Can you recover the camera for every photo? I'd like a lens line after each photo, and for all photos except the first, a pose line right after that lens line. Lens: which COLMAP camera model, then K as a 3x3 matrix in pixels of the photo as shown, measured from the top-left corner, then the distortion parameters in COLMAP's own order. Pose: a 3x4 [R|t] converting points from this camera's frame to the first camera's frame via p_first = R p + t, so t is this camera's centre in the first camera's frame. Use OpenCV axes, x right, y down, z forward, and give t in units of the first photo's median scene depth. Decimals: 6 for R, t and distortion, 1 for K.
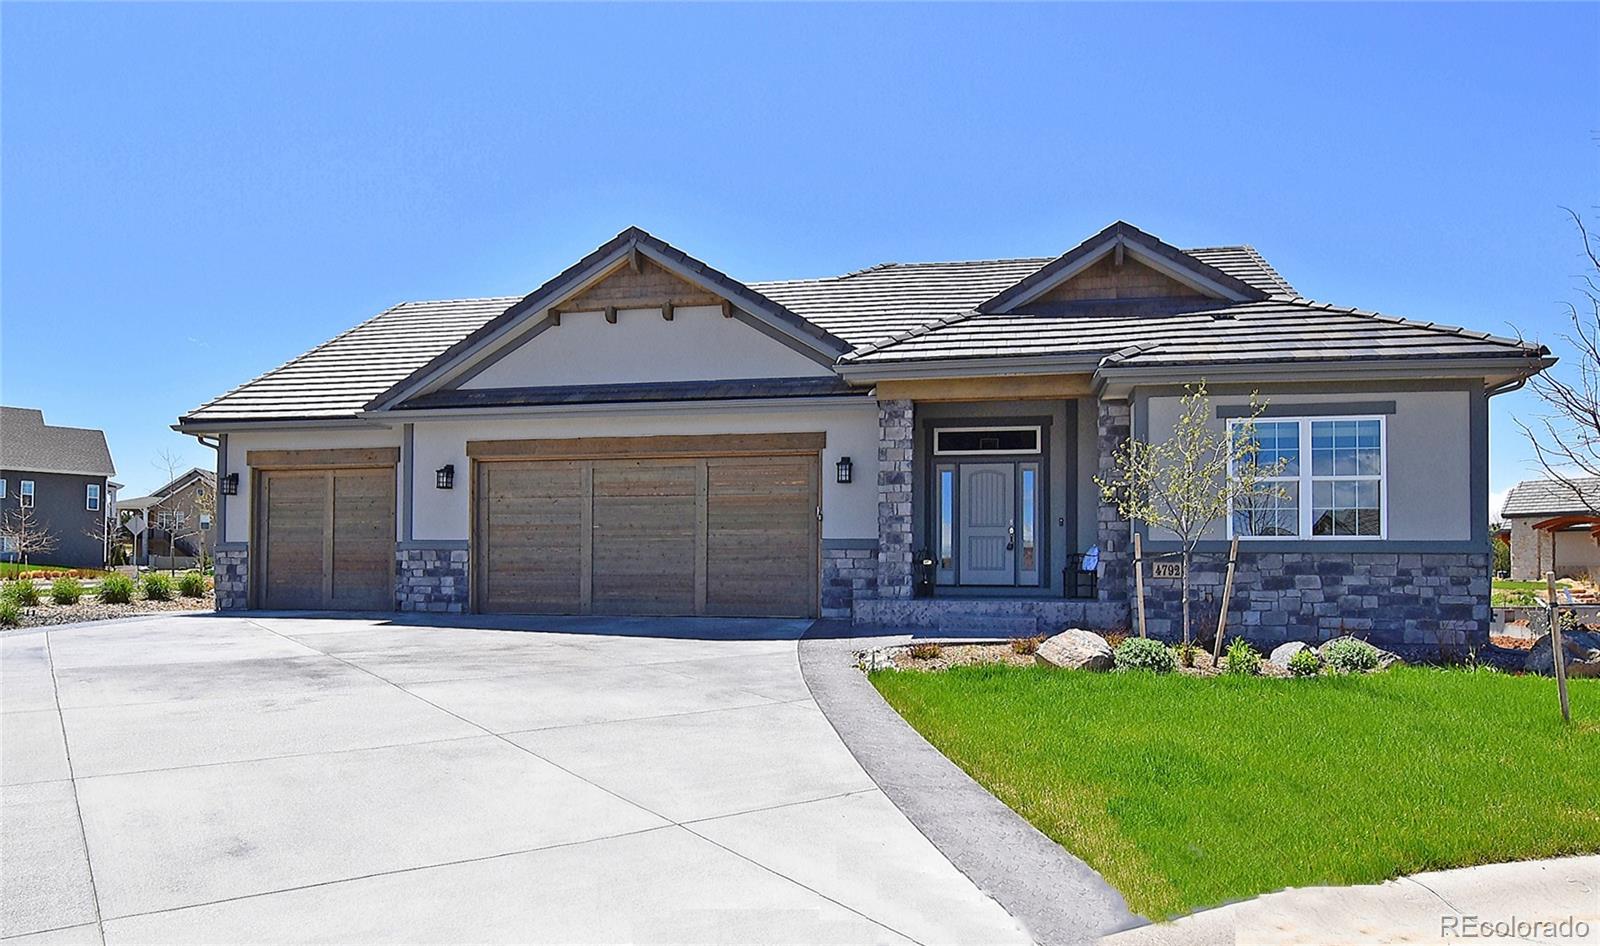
lens RADIAL K [[983.6, 0, 800.0], [0, 983.6, 473.0], [0, 0, 1]] dist [-0.002754, -0.000322]
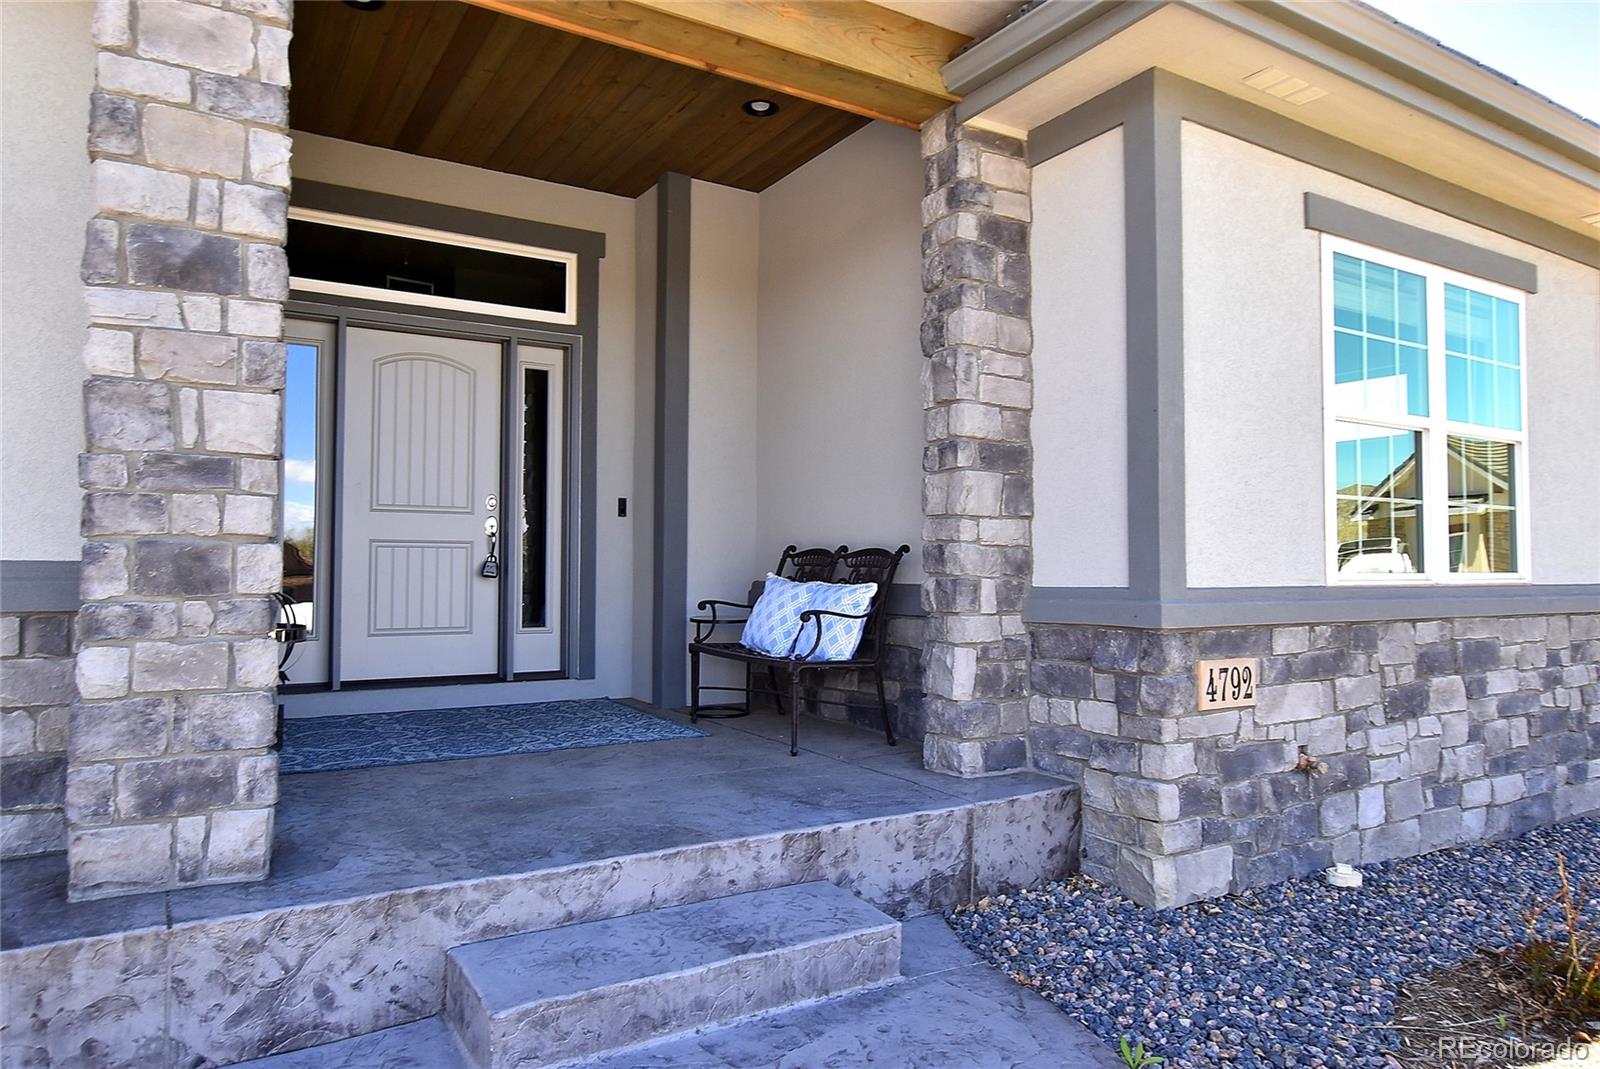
lens RADIAL K [[1026.9, 0, 796.9], [0, 1026.9, 540.8], [0, 0, 1]] dist [-0.005074, -0.002659]
pose [[0.741001, 0.013994, 0.671358, 0.047016], [-0.072125, 0.995658, 0.058853, 0.037548], [-0.667619, -0.092031, 0.738793, 0.716535]]
